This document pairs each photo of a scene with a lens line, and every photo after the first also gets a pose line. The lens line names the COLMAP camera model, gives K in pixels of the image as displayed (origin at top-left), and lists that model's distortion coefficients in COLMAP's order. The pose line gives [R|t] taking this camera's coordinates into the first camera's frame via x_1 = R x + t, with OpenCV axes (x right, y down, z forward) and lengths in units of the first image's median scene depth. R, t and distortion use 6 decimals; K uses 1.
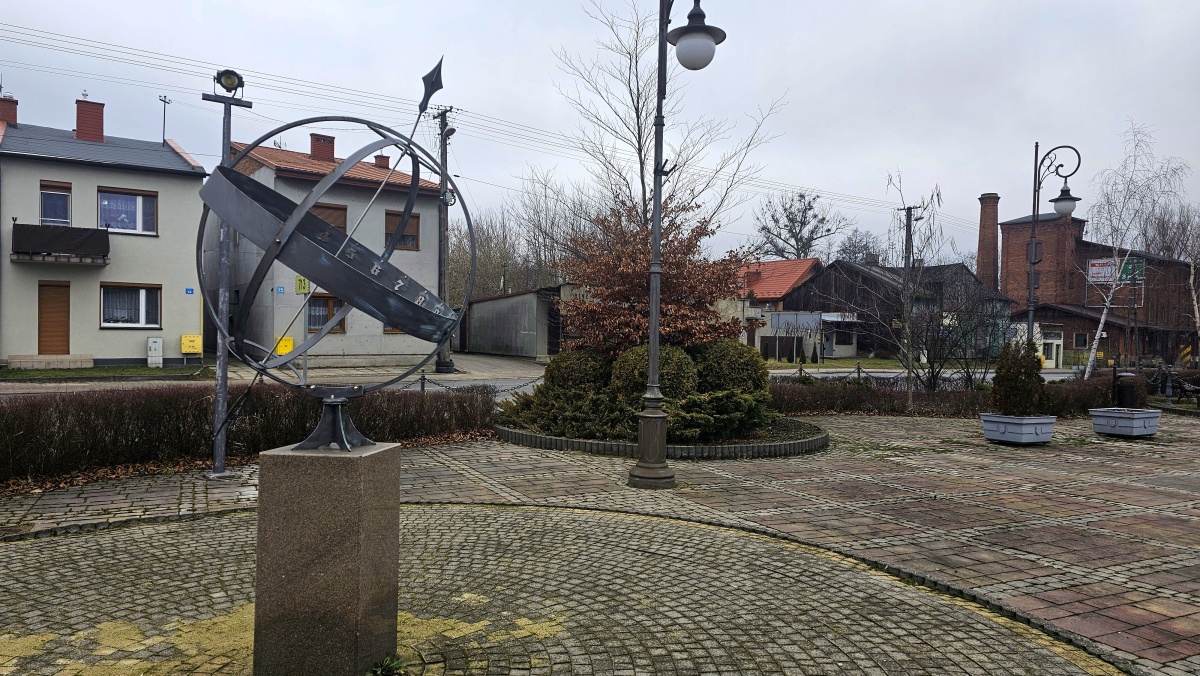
lens RADIAL K [[817.7, 0, 601.4], [0, 817.7, 333.0], [0, 0, 1]] dist [0.085694, -0.001363]
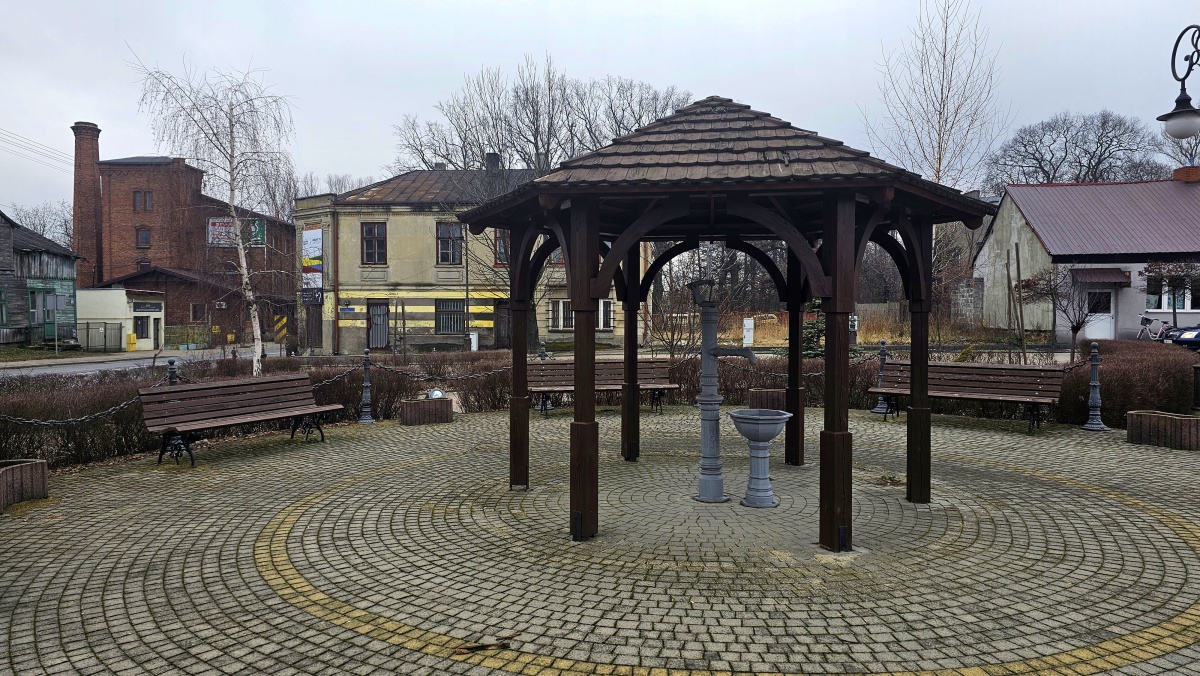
lens RADIAL K [[817.7, 0, 600.8], [0, 817.7, 334.6], [0, 0, 1]] dist [0.085694, -0.001363]
pose [[0.609785, -0.038525, 0.791630, 0.152383], [0.012201, 0.999156, 0.039226, 0.002866], [-0.792473, -0.014261, 0.609740, 0.174096]]
